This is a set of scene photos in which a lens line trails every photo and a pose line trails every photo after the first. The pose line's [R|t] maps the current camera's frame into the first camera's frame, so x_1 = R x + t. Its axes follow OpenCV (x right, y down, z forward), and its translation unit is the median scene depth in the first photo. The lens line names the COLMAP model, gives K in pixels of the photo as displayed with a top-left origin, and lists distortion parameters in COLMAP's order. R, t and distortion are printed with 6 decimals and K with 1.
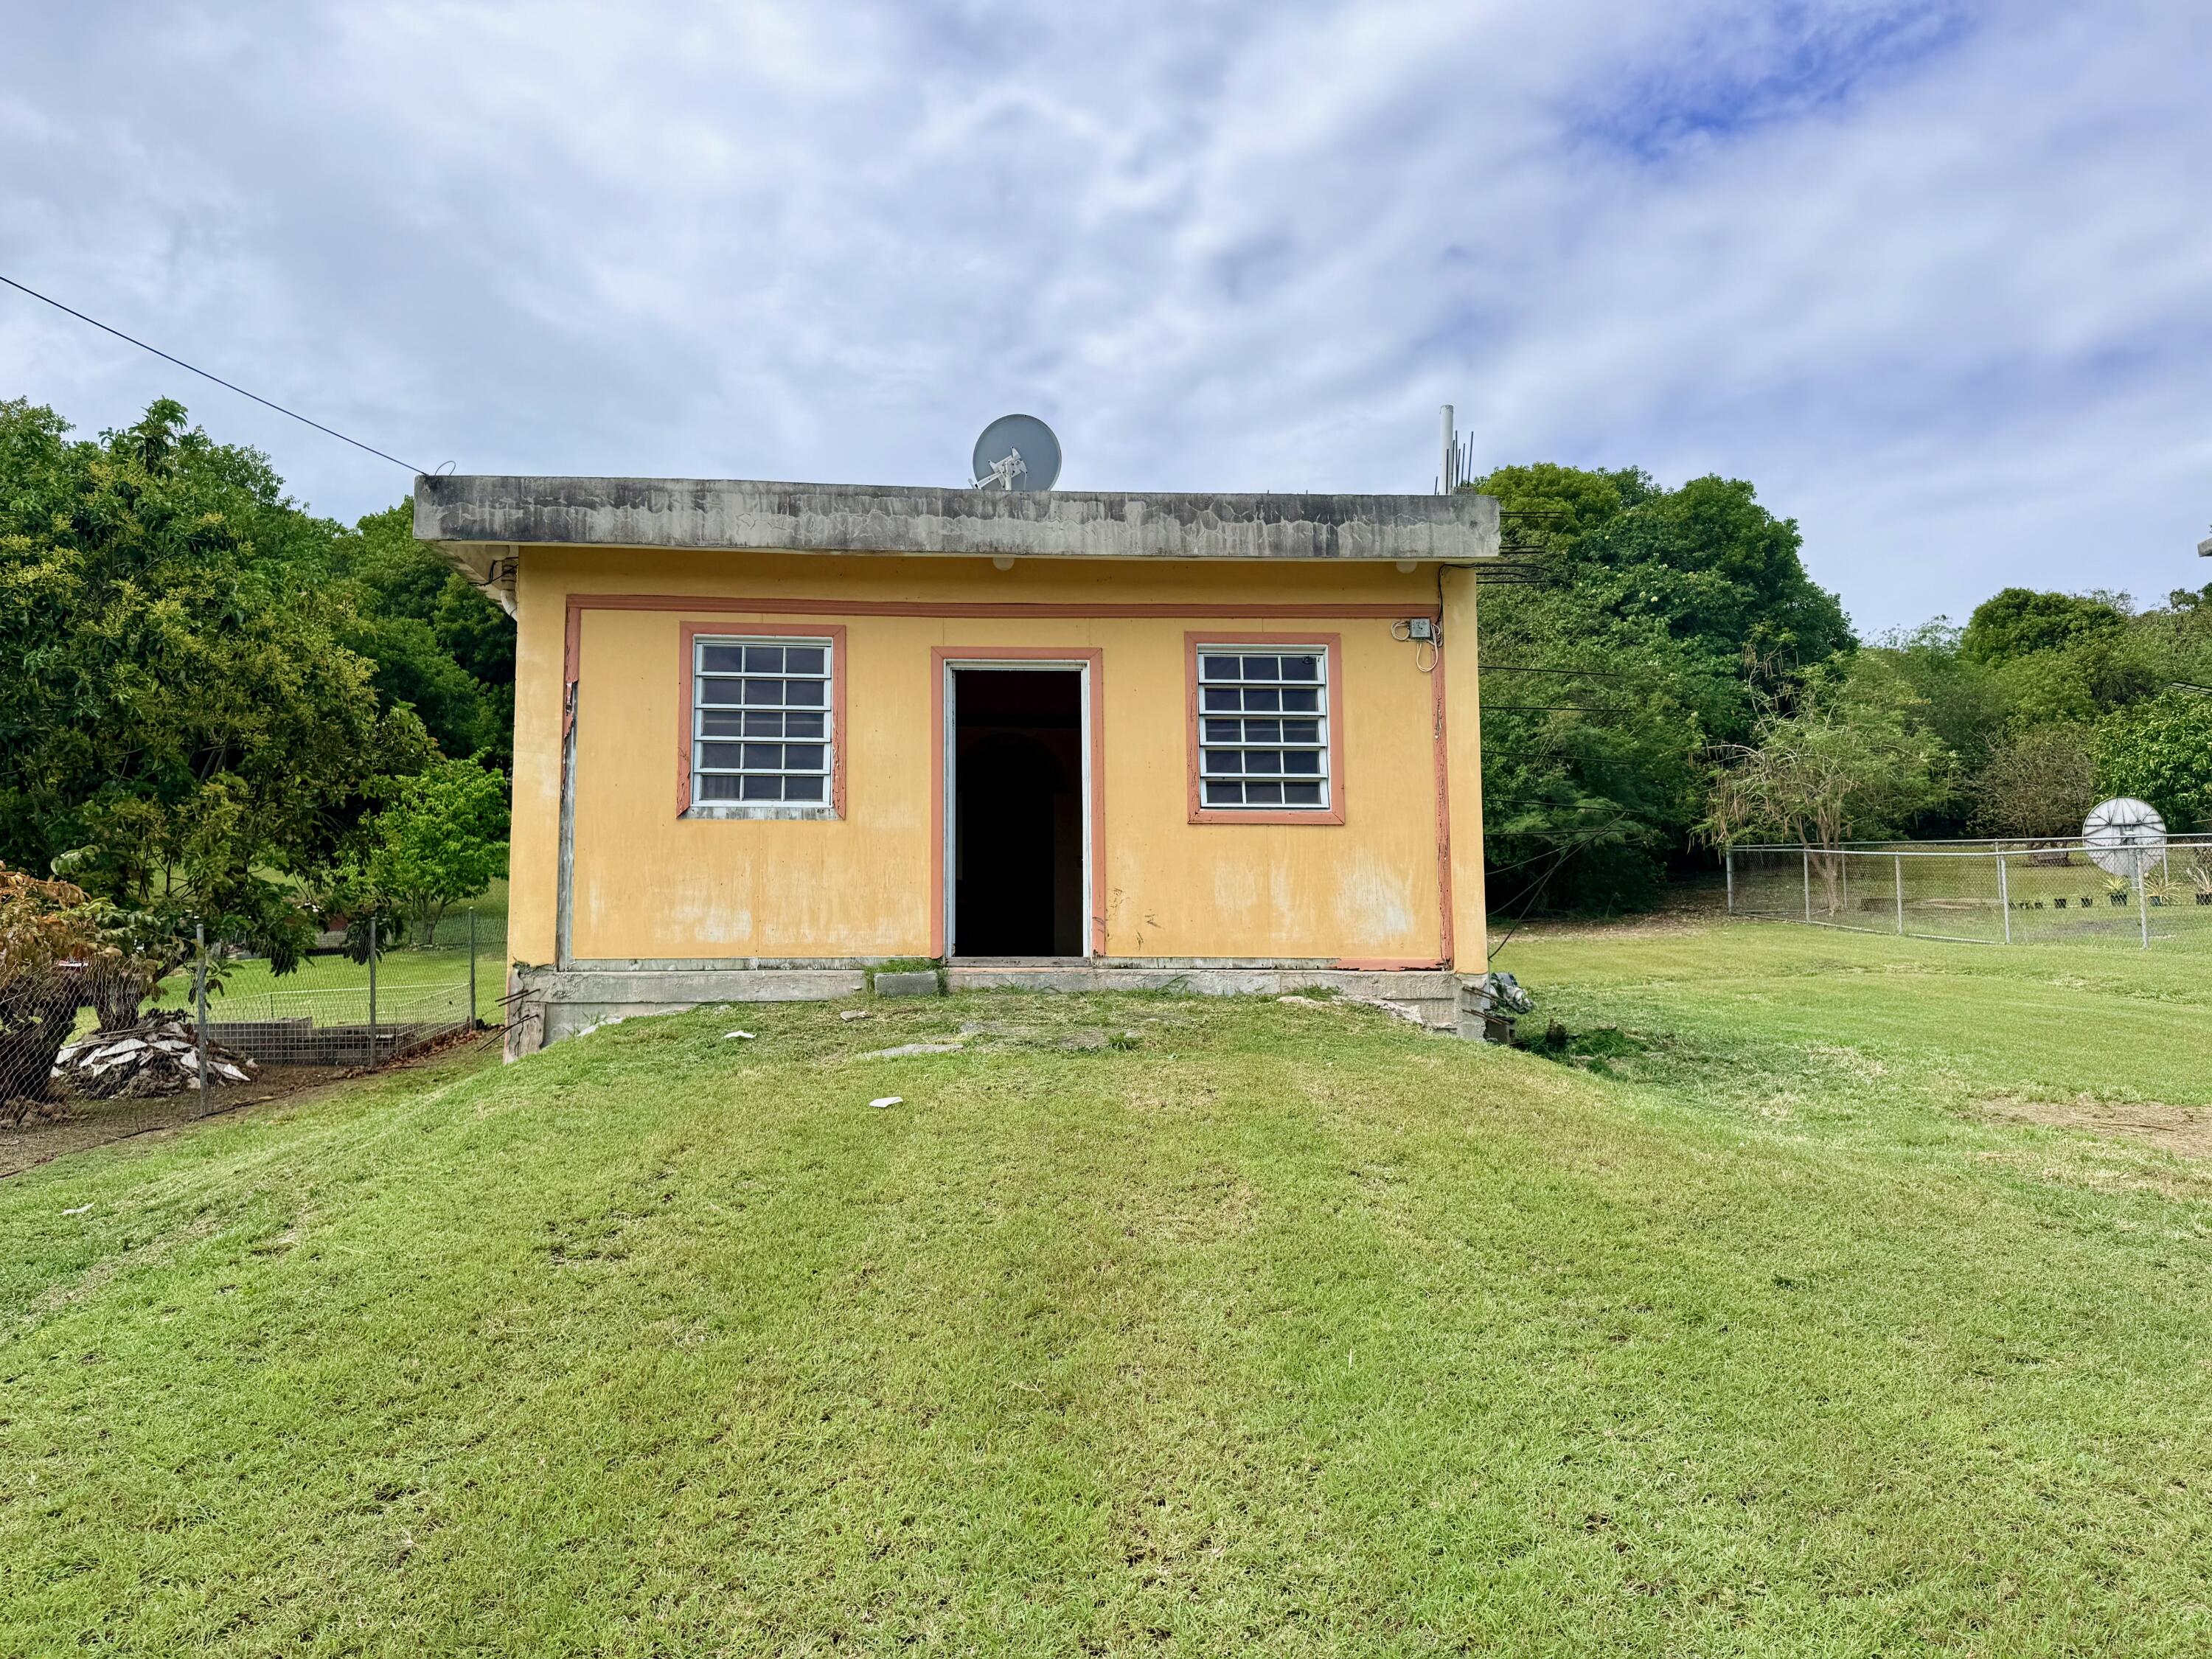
lens RADIAL K [[1529.0, 0, 1055.6], [0, 1529.0, 831.2], [0, 0, 1]] dist [0.112081, -0.100917]
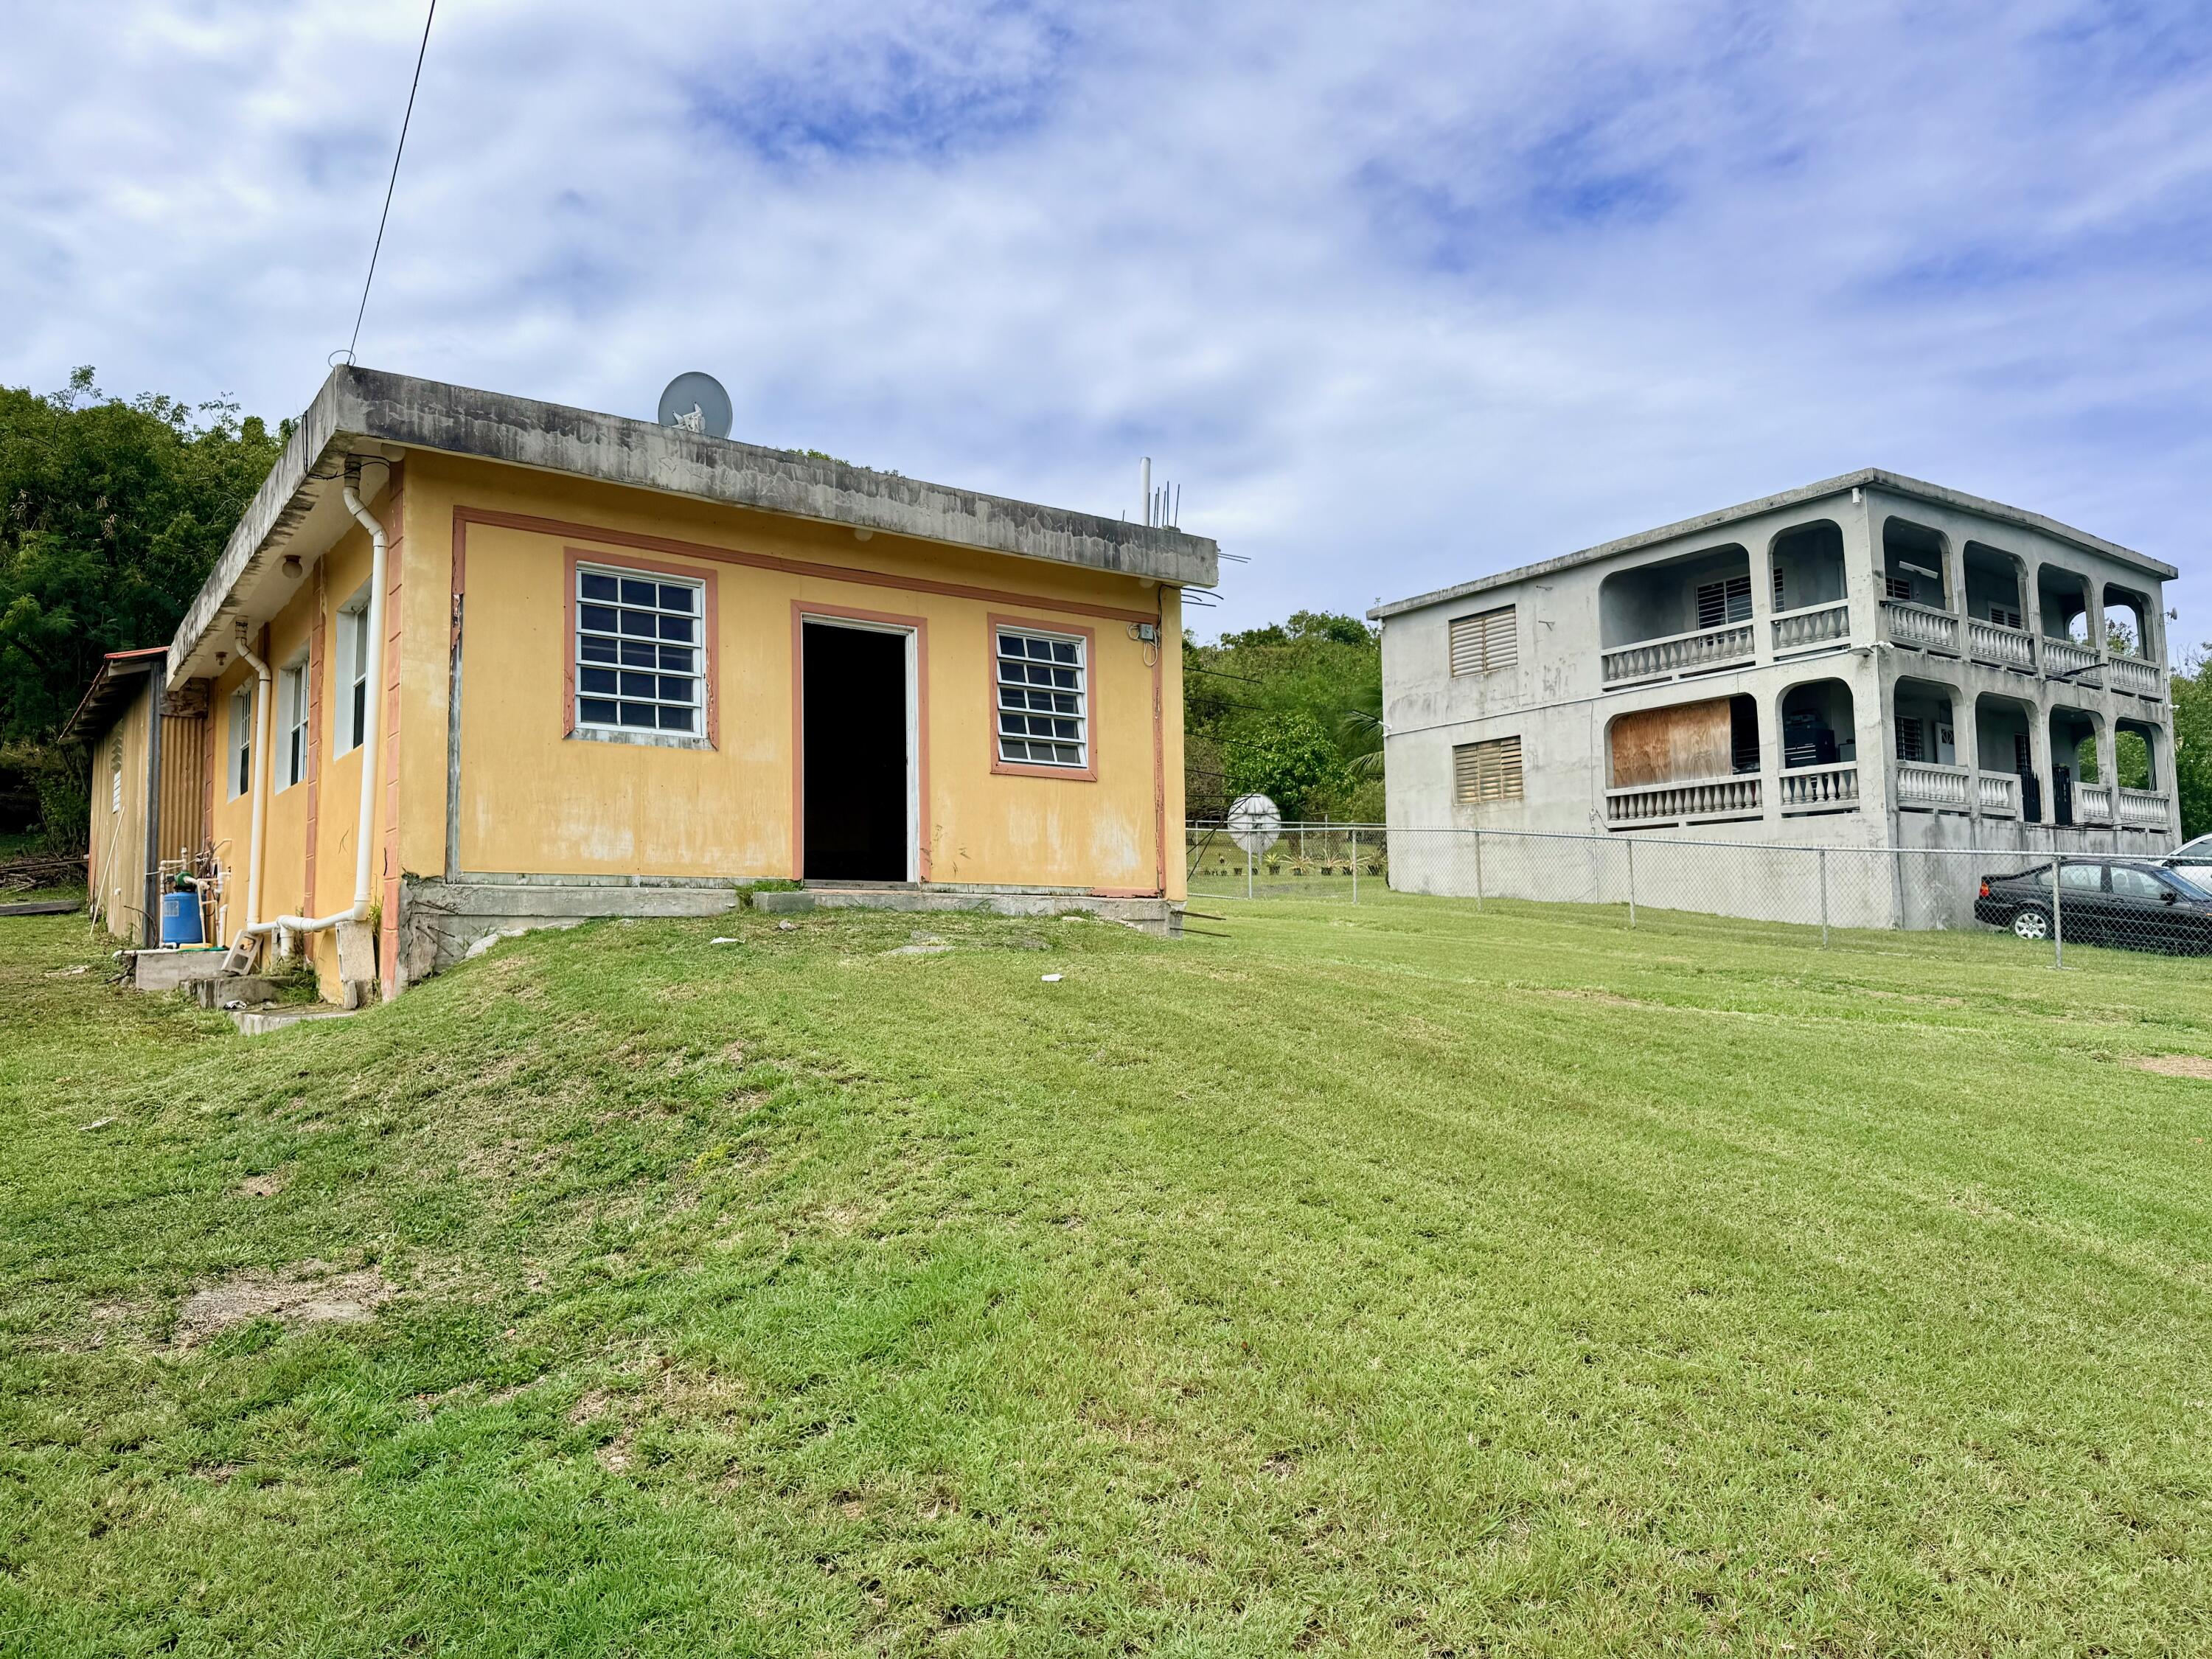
lens RADIAL K [[1562.0, 0, 1106.0], [0, 1562.0, 829.5], [0, 0, 1]] dist [0.045602, -0.060607]
pose [[0.838522, 0.039863, 0.543408, -0.508654], [-0.051672, 0.998643, 0.006476, 0.026851], [-0.542412, -0.033509, 0.839444, -0.079718]]
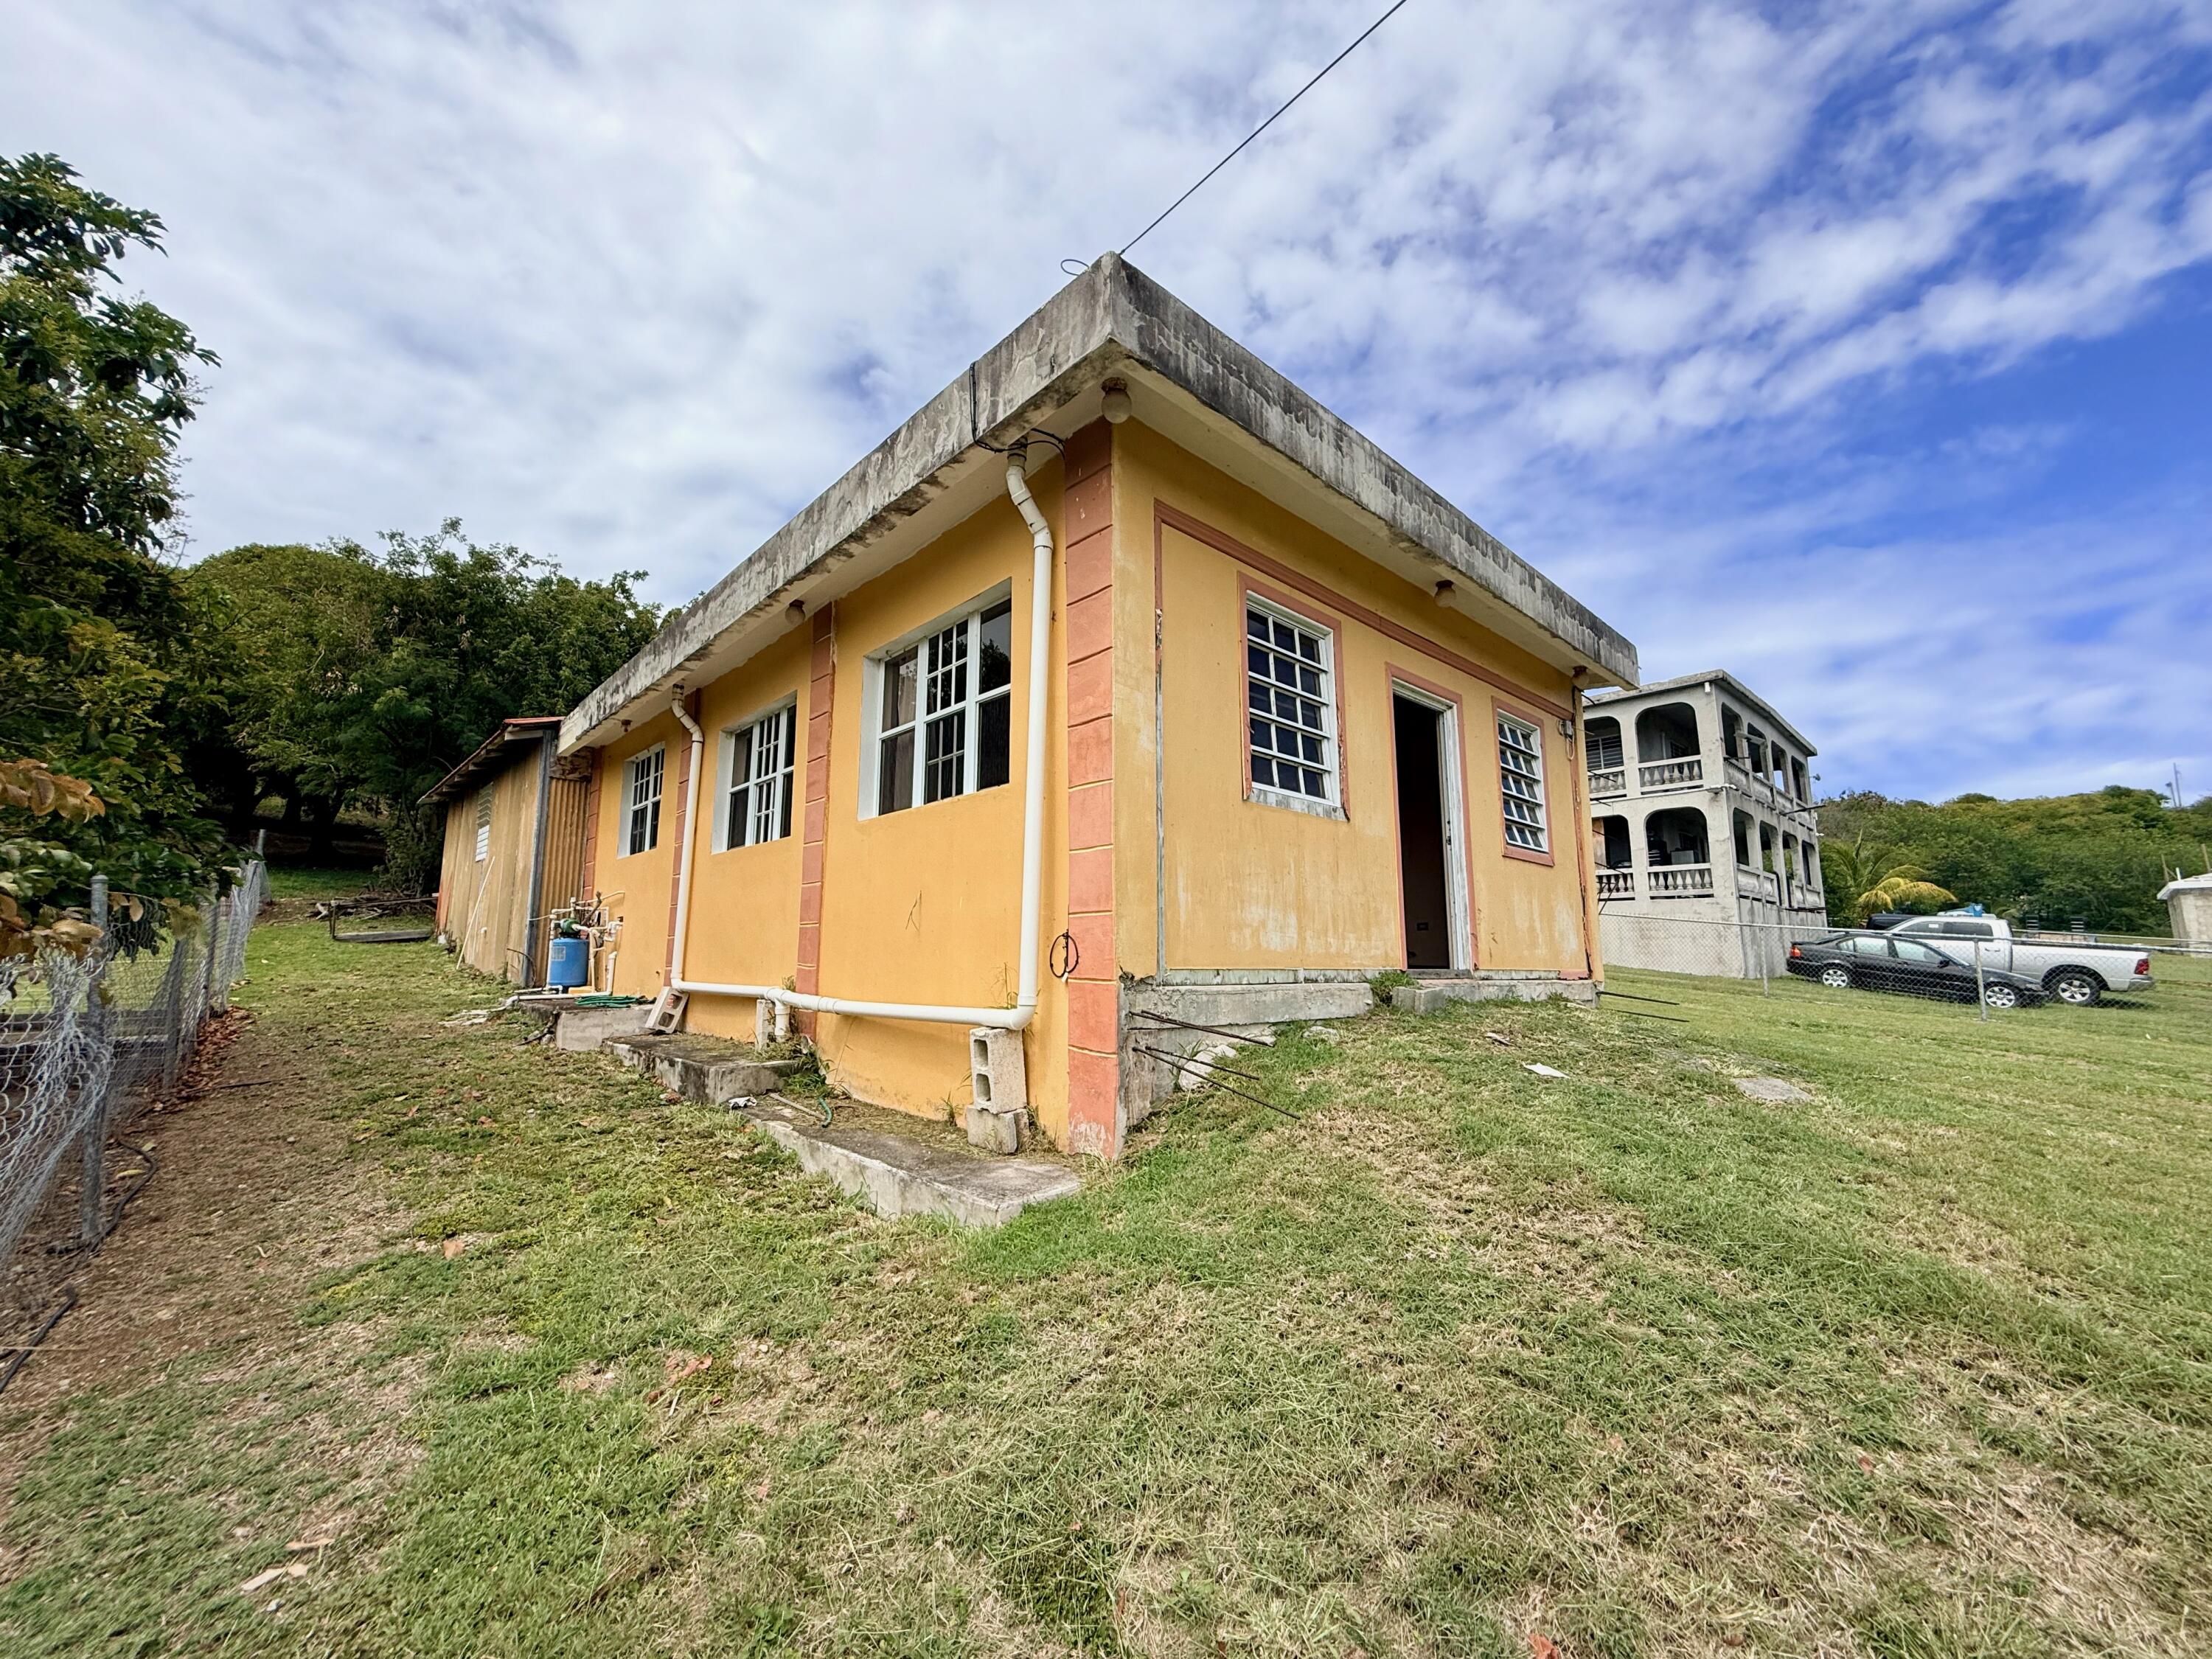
lens RADIAL K [[883.4, 0, 1090.2], [0, 883.4, 831.1], [0, 0, 1]] dist [-0.002179, -0.000088]
pose [[0.770990, 0.101902, 0.628642, -0.608731], [-0.081674, 0.994785, -0.061085, 0.044652], [-0.631589, -0.004248, 0.775292, 0.680510]]
